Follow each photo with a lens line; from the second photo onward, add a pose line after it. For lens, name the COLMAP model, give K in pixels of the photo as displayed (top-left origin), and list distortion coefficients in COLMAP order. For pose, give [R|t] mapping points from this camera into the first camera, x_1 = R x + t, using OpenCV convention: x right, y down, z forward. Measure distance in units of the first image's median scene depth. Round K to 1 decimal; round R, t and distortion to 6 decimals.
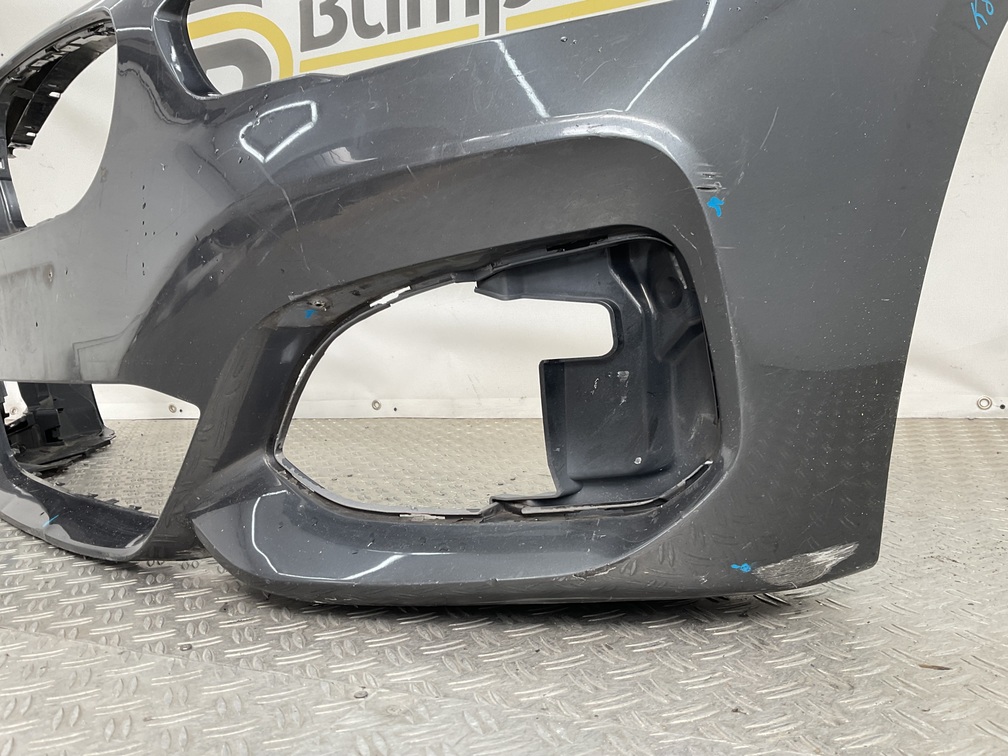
lens RADIAL K [[848.1, 0, 498.4], [0, 848.1, 380.7], [0, 0, 1]] dist [0.082741, -0.174318]
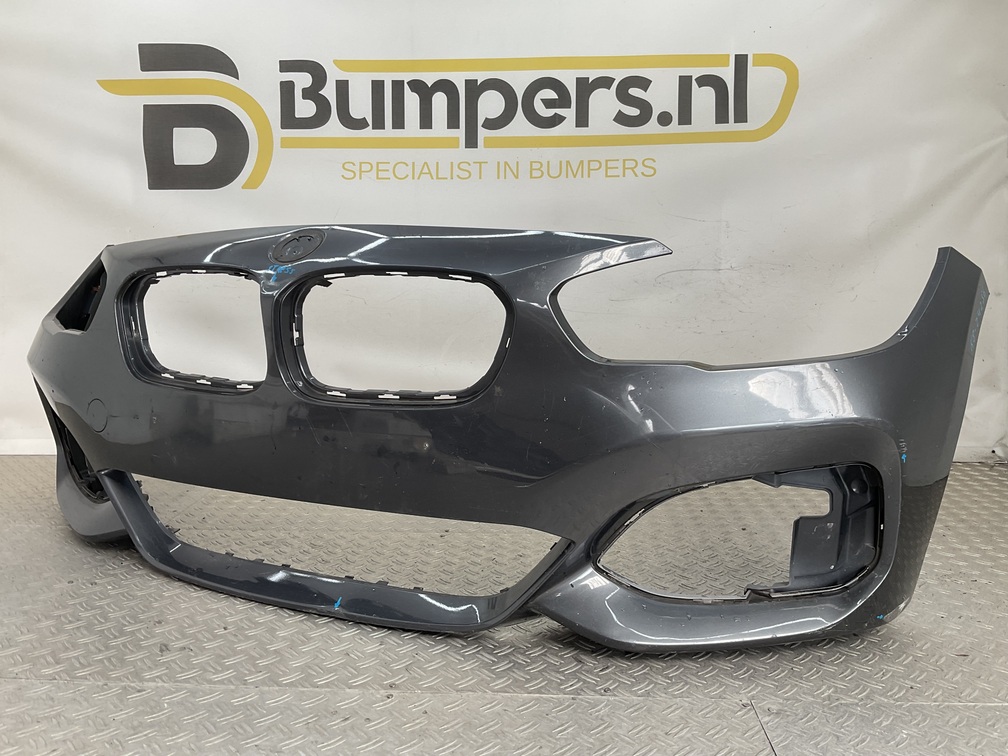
lens RADIAL K [[848.1, 0, 505.2], [0, 848.1, 379.1], [0, 0, 1]] dist [0.082741, -0.174318]
pose [[0.927396, -0.001923, 0.374077, -1.245165], [-0.020495, 0.998224, 0.055940, -0.423829], [-0.373520, -0.059545, 0.925709, -0.507203]]
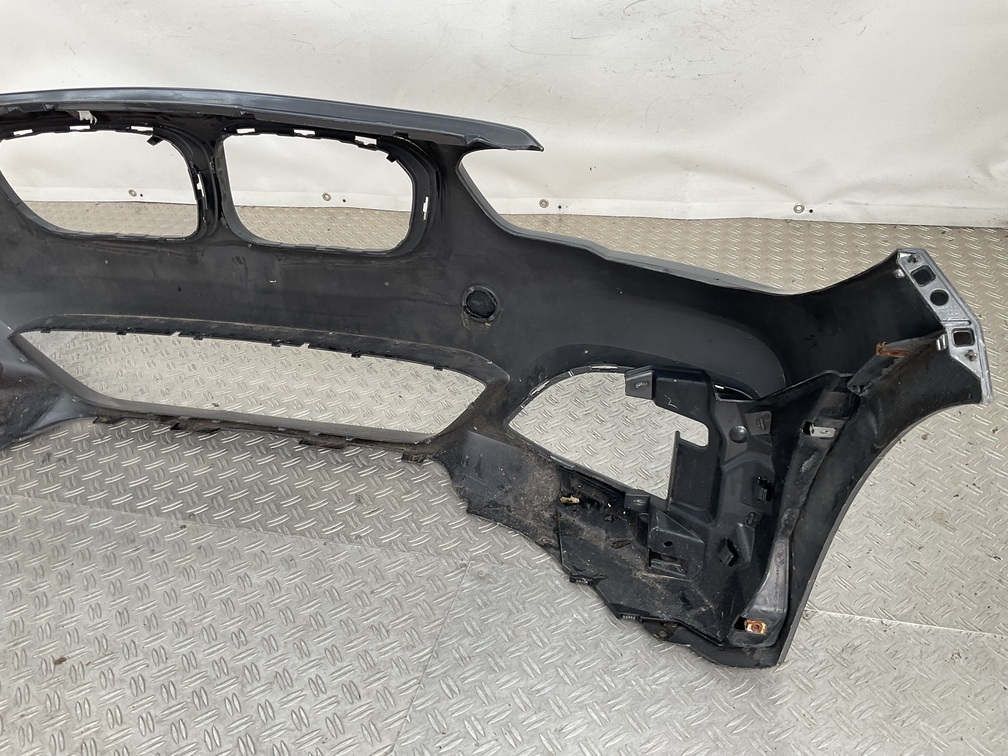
lens RADIAL K [[848.1, 0, 507.6], [0, 848.1, 391.4], [0, 0, 1]] dist [0.082741, -0.174318]
pose [[0.986223, -0.106059, 0.126946, -0.244373], [0.033260, 0.878879, 0.475884, -0.937550], [-0.162042, -0.465106, 0.870298, -0.631906]]
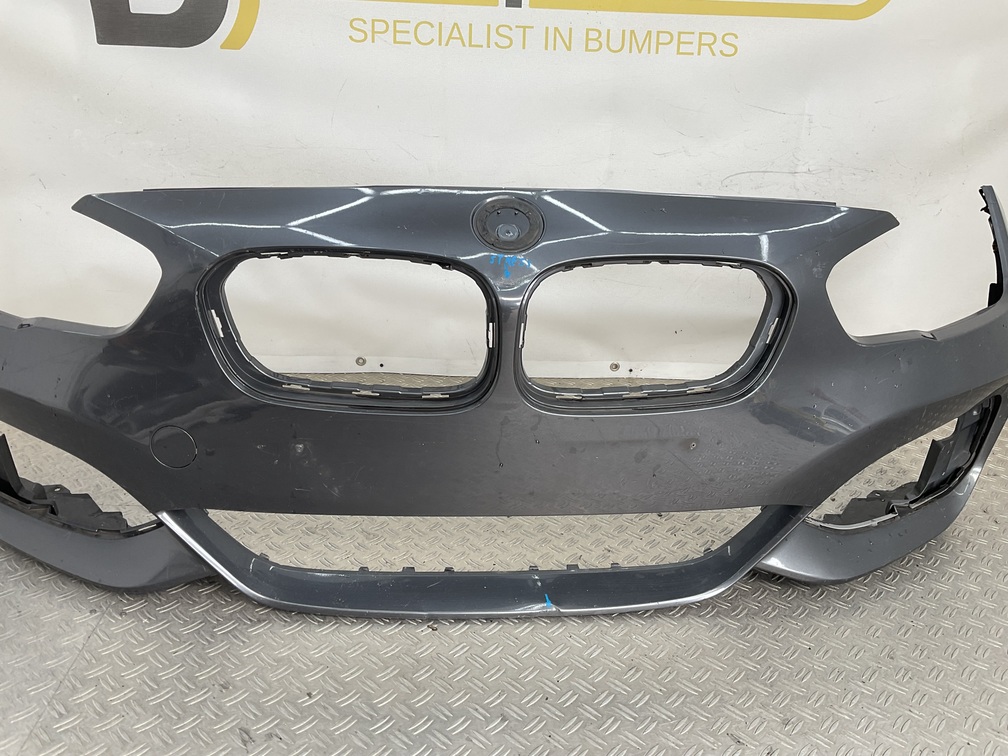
lens RADIAL K [[848.1, 0, 509.0], [0, 848.1, 387.1], [0, 0, 1]] dist [0.082741, -0.174318]
pose [[0.886484, -0.094095, 0.453092, -1.473111], [-0.053791, 0.951520, 0.302847, -0.850416], [-0.459623, -0.292841, 0.838446, 0.153389]]
